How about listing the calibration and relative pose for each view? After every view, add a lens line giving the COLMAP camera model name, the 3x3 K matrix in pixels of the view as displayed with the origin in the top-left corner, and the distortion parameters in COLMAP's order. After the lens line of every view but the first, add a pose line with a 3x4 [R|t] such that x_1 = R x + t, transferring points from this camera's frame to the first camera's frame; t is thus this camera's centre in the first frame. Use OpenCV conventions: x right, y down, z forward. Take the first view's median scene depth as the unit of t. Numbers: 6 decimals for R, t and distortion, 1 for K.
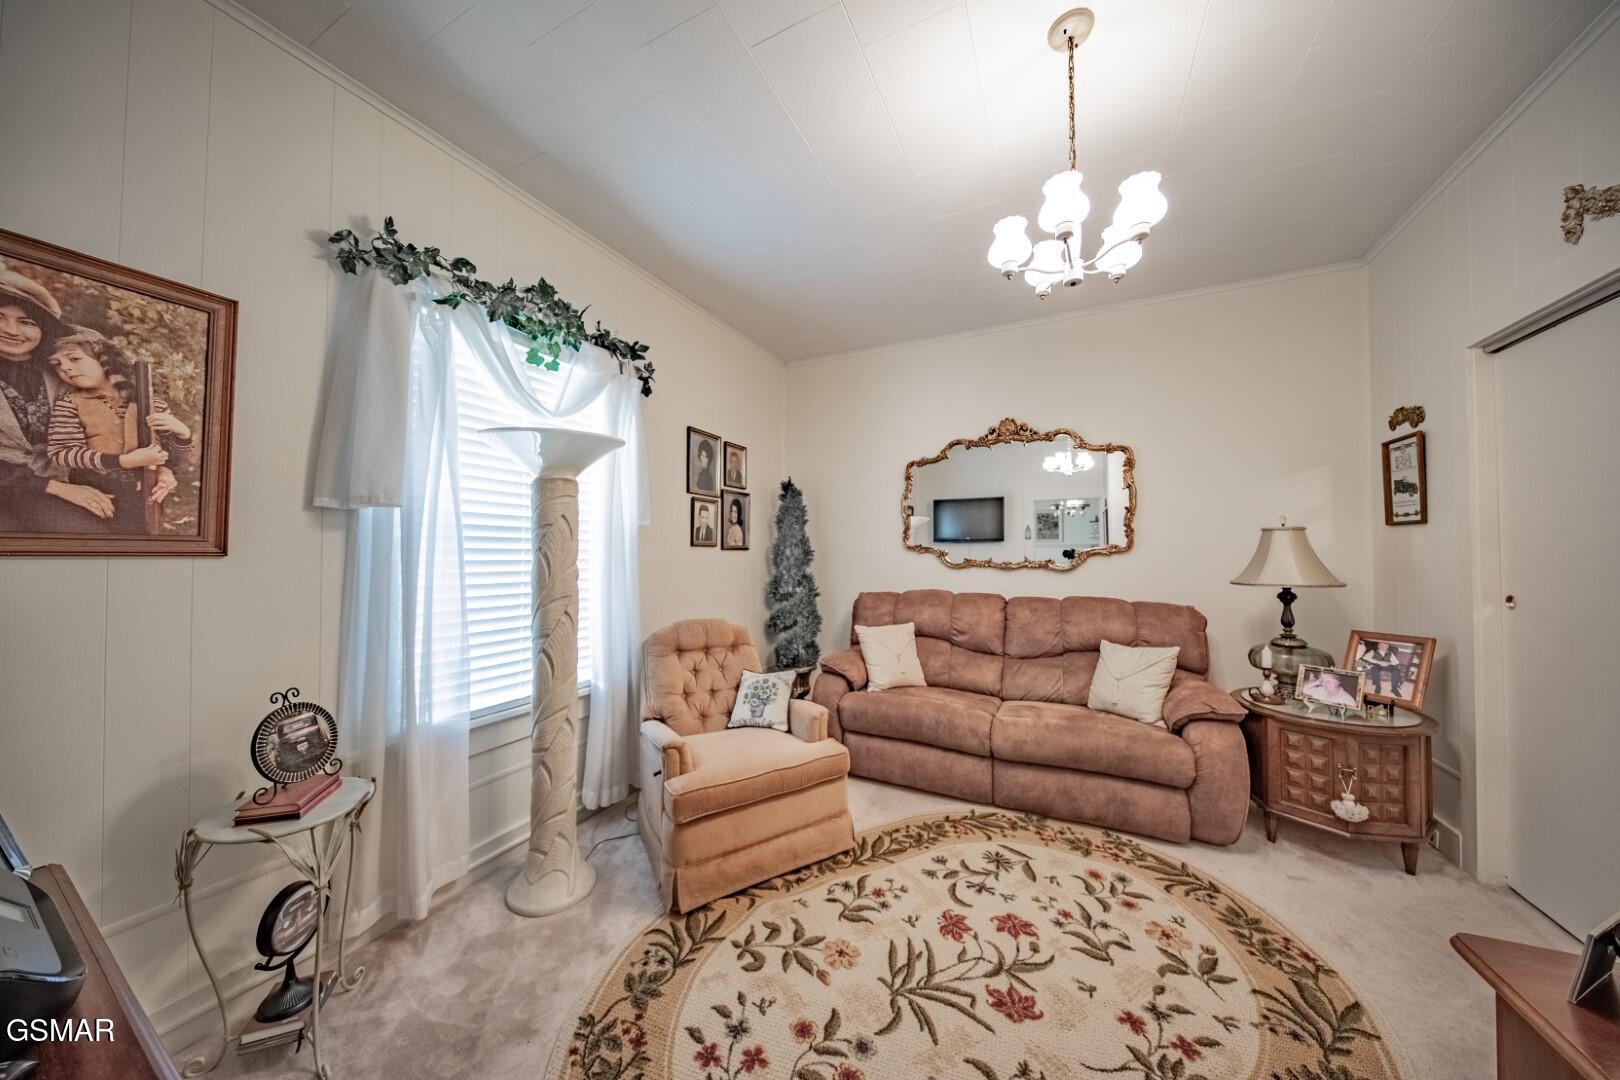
lens RADIAL K [[510.2, 0, 804.8], [0, 510.2, 540.7], [0, 0, 1]] dist [0.000169, 0.000018]
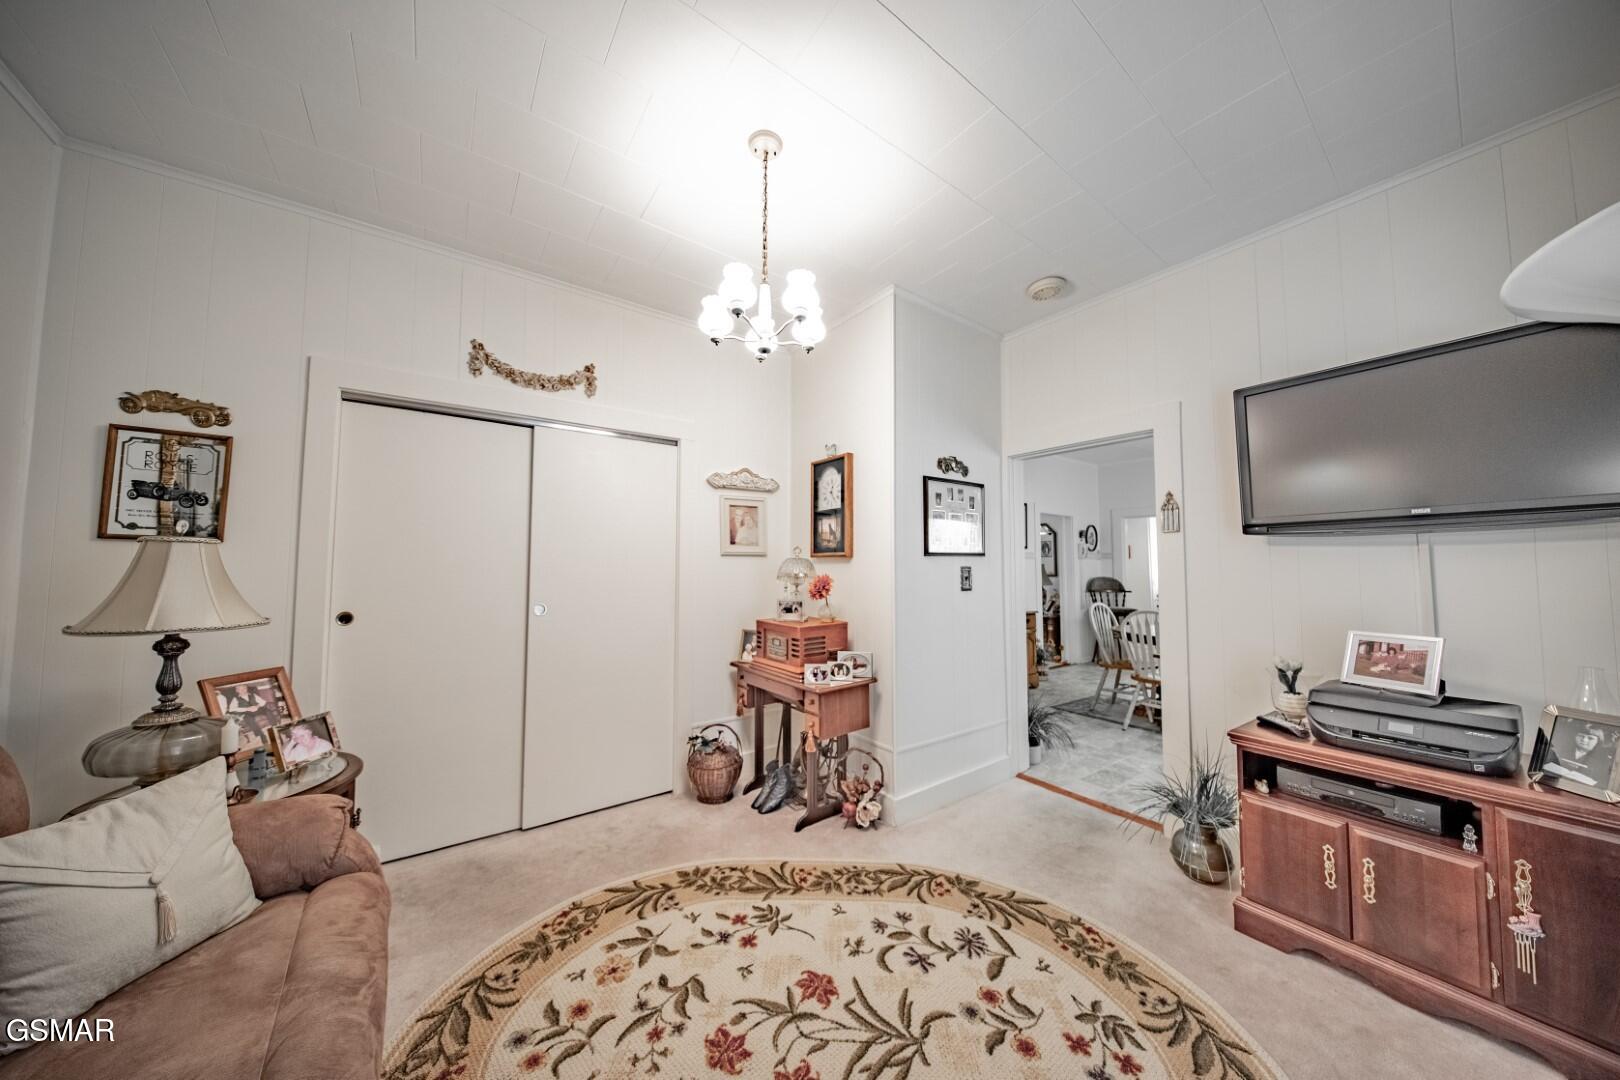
lens RADIAL K [[510.2, 0, 804.8], [0, 510.2, 540.7], [0, 0, 1]] dist [0.000169, 0.000018]
pose [[-0.884282, 0.024393, 0.466316, -0.099734], [-0.012342, 0.997065, -0.075562, 0.025306], [-0.466790, -0.072574, -0.881385, 1.937156]]
